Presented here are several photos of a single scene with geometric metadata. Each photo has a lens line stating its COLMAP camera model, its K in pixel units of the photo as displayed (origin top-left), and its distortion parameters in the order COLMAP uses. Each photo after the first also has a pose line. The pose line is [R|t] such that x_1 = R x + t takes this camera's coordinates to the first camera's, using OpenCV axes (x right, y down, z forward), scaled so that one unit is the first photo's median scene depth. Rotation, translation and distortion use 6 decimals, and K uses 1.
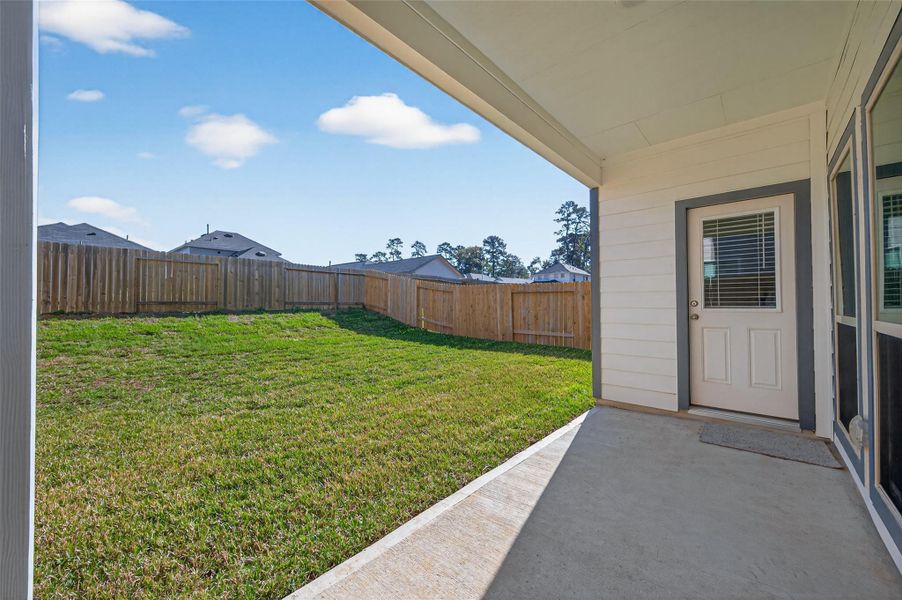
lens RADIAL K [[360.9, 0, 451.0], [0, 360.9, 300.0], [0, 0, 1]] dist [0.005564, -0.000180]
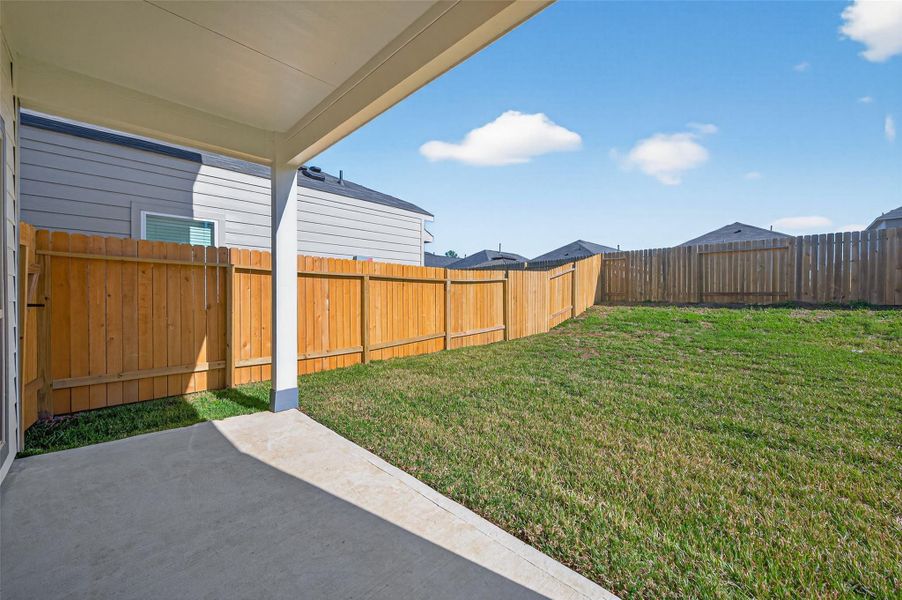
lens RADIAL K [[360.9, 0, 451.0], [0, 360.9, 300.0], [0, 0, 1]] dist [0.005564, -0.000180]
pose [[-0.080438, 0.014219, -0.996658, 0.281987], [0.012490, 0.999834, 0.013256, 0.001985], [0.996681, -0.011382, -0.080603, 0.326196]]
